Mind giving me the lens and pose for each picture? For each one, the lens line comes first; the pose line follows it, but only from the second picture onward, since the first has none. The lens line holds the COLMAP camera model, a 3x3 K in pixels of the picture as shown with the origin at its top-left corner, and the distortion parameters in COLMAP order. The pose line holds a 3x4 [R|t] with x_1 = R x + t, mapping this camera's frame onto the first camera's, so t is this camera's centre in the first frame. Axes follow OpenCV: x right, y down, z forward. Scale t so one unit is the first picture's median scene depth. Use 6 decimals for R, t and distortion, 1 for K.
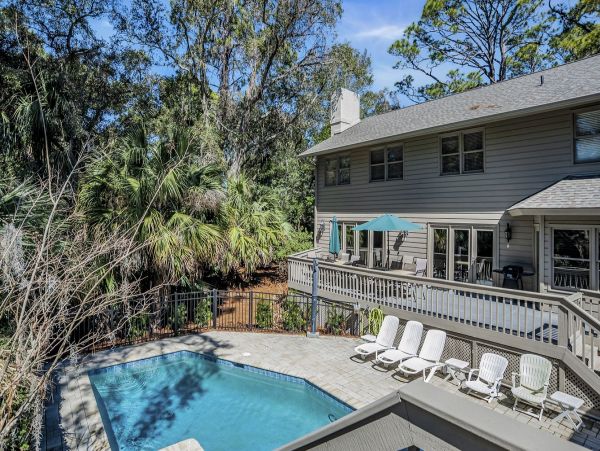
lens RADIAL K [[331.6, 0, 298.1], [0, 331.6, 222.1], [0, 0, 1]] dist [-0.067923, 0.030202]
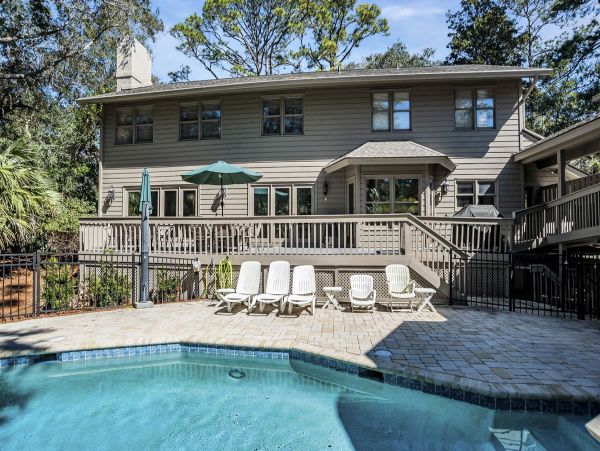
lens RADIAL K [[313.7, 0, 298.4], [0, 313.7, 232.0], [0, 0, 1]] dist [-0.058718, 0.000416]
pose [[0.734159, -0.011682, 0.678877, -0.111823], [0.009372, 0.999931, 0.007071, 0.118776], [-0.678913, 0.001171, 0.734218, 0.172528]]
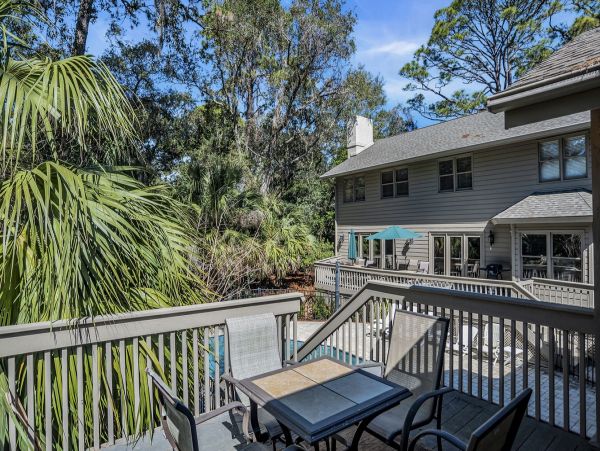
lens RADIAL K [[327.4, 0, 311.7], [0, 327.4, 239.9], [0, 0, 1]] dist [-0.020743, 0.000106]
pose [[0.999482, -0.026136, -0.018777, -0.013836], [0.026440, 0.999520, 0.016160, 0.000651], [0.018346, -0.016648, 0.999693, -0.179764]]
